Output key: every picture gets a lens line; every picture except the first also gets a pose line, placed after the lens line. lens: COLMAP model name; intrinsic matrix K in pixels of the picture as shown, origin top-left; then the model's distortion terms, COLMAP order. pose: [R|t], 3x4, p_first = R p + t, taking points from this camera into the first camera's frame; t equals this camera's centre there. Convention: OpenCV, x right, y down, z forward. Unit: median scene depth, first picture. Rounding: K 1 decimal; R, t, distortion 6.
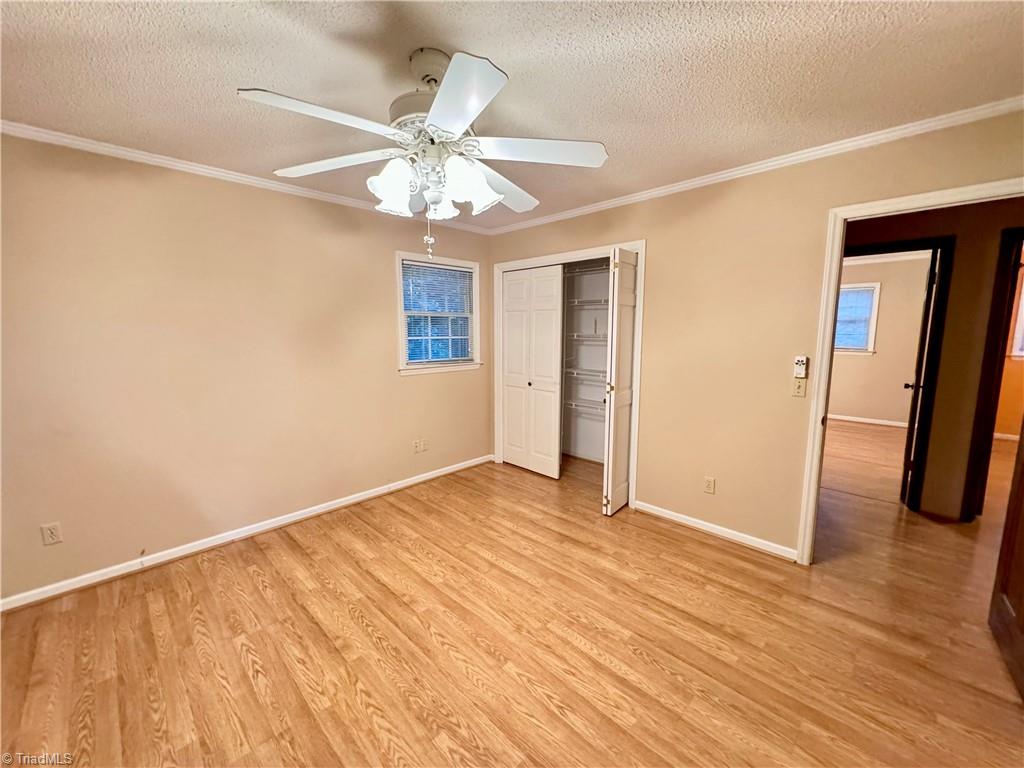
lens RADIAL K [[404.8, 0, 515.9], [0, 404.8, 379.8], [0, 0, 1]] dist [-0.004175, 0.000290]
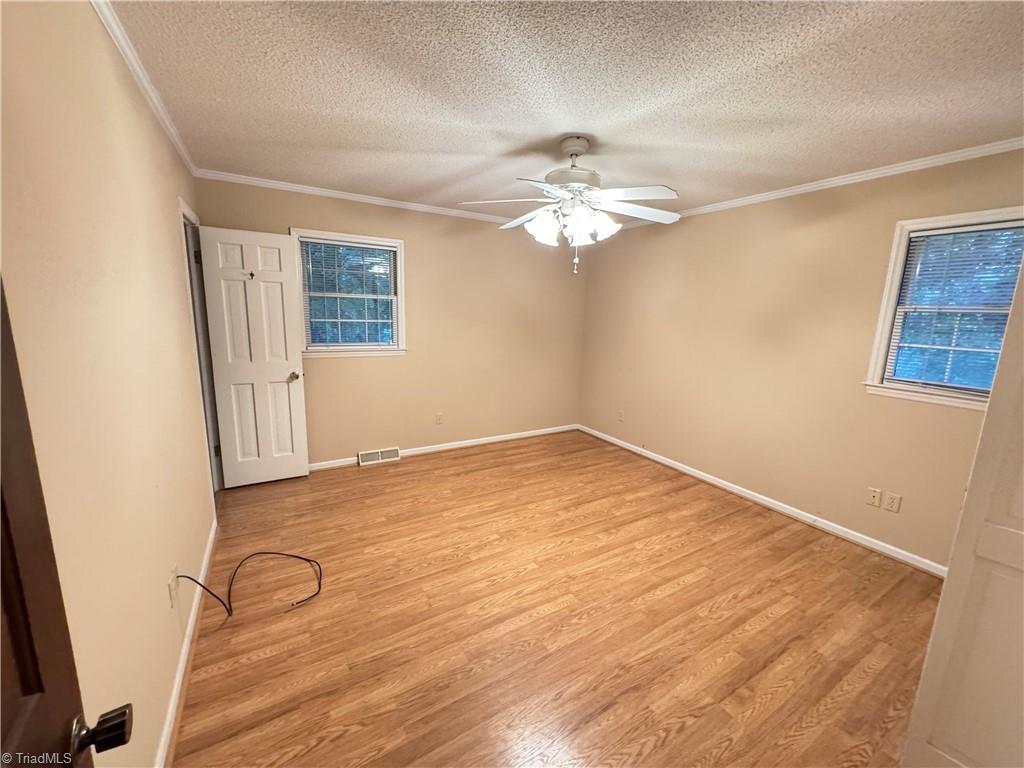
lens RADIAL K [[404.8, 0, 508.3], [0, 404.8, 383.3], [0, 0, 1]] dist [-0.004175, 0.000290]
pose [[-0.262092, 0.168451, -0.950227, 0.886497], [-0.149132, 0.965750, 0.212337, -0.129774], [0.953450, 0.197361, -0.227994, 0.802588]]
